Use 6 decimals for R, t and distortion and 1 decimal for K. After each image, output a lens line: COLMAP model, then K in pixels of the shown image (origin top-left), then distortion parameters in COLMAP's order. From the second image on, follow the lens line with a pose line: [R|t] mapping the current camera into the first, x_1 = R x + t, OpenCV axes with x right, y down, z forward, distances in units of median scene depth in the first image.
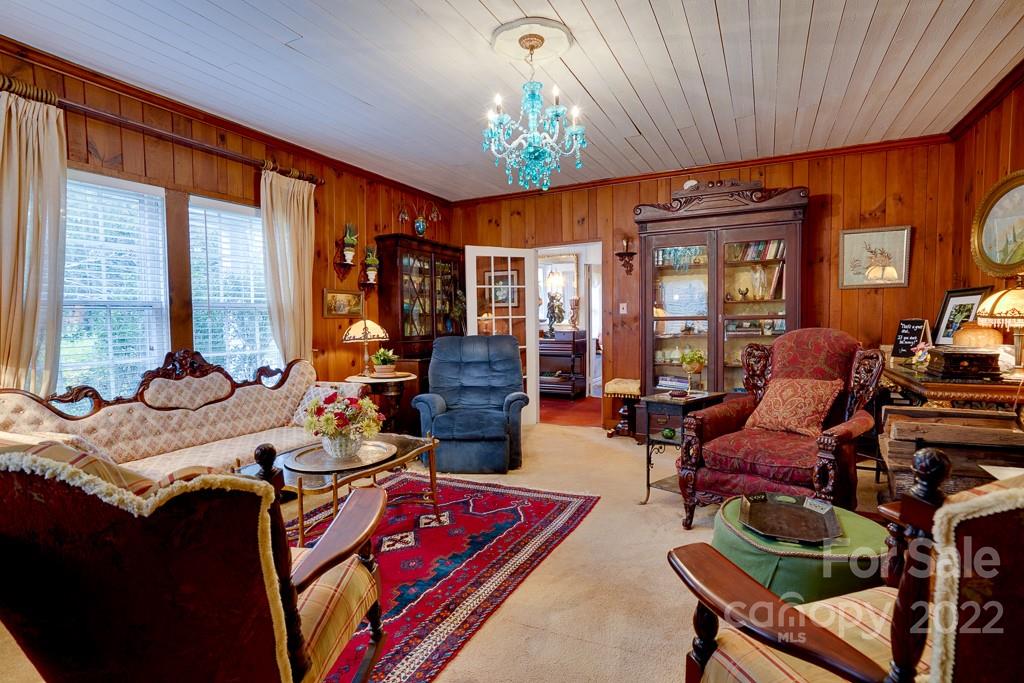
lens RADIAL K [[524.1, 0, 505.3], [0, 524.1, 344.8], [0, 0, 1]] dist [0.005830, 0.001055]
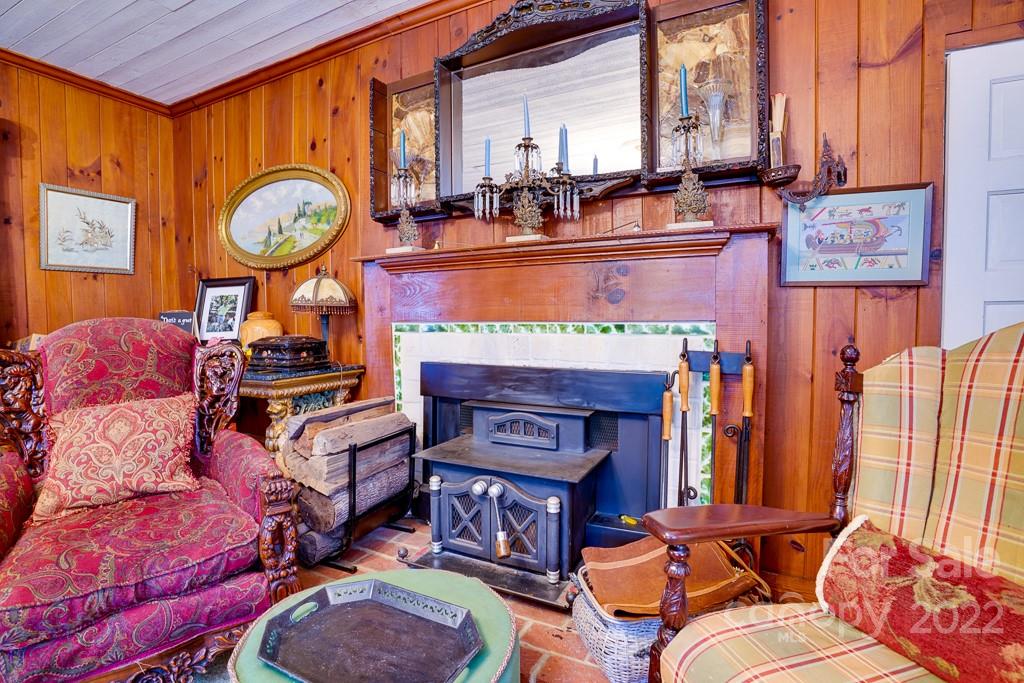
lens RADIAL K [[481.1, 0, 459.0], [0, 481.1, 342.8], [0, 0, 1]] dist [-0.045329, 0.016209]
pose [[0.001531, -0.035039, 0.999385, 0.030309], [0.061256, 0.997512, 0.034880, 0.002249], [-0.998121, 0.061165, 0.003673, 0.569246]]
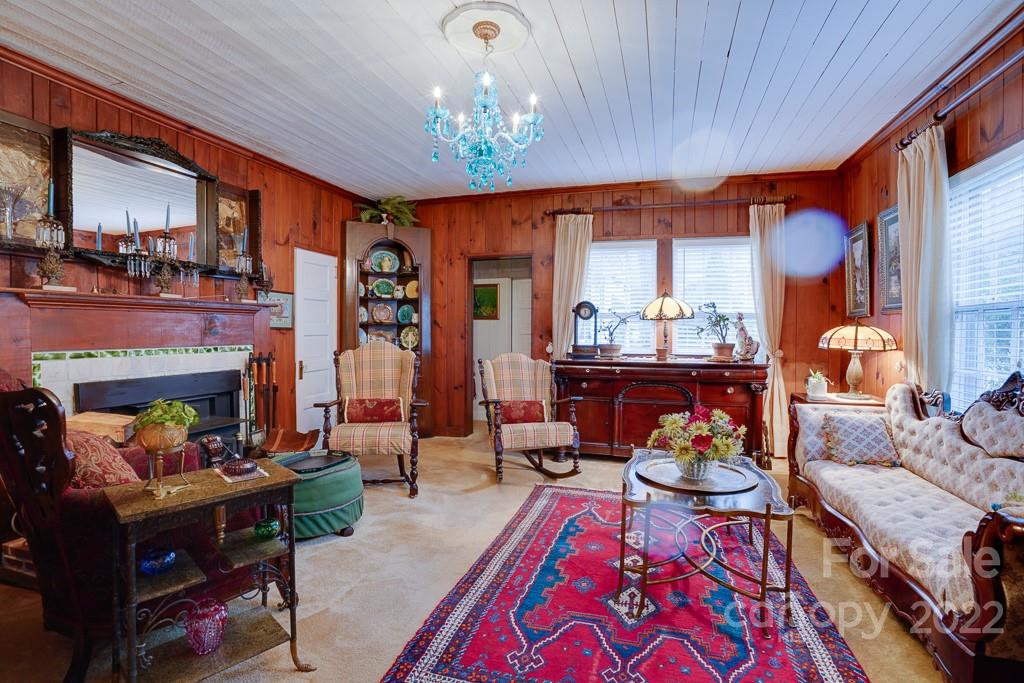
lens RADIAL K [[481.1, 0, 518.1], [0, 481.1, 340.7], [0, 0, 1]] dist [-0.045329, 0.016209]
pose [[-0.982046, 0.015942, -0.187969, 0.122993], [0.001251, 0.996952, 0.078013, -0.074033], [0.188640, 0.076378, -0.979072, 1.427519]]
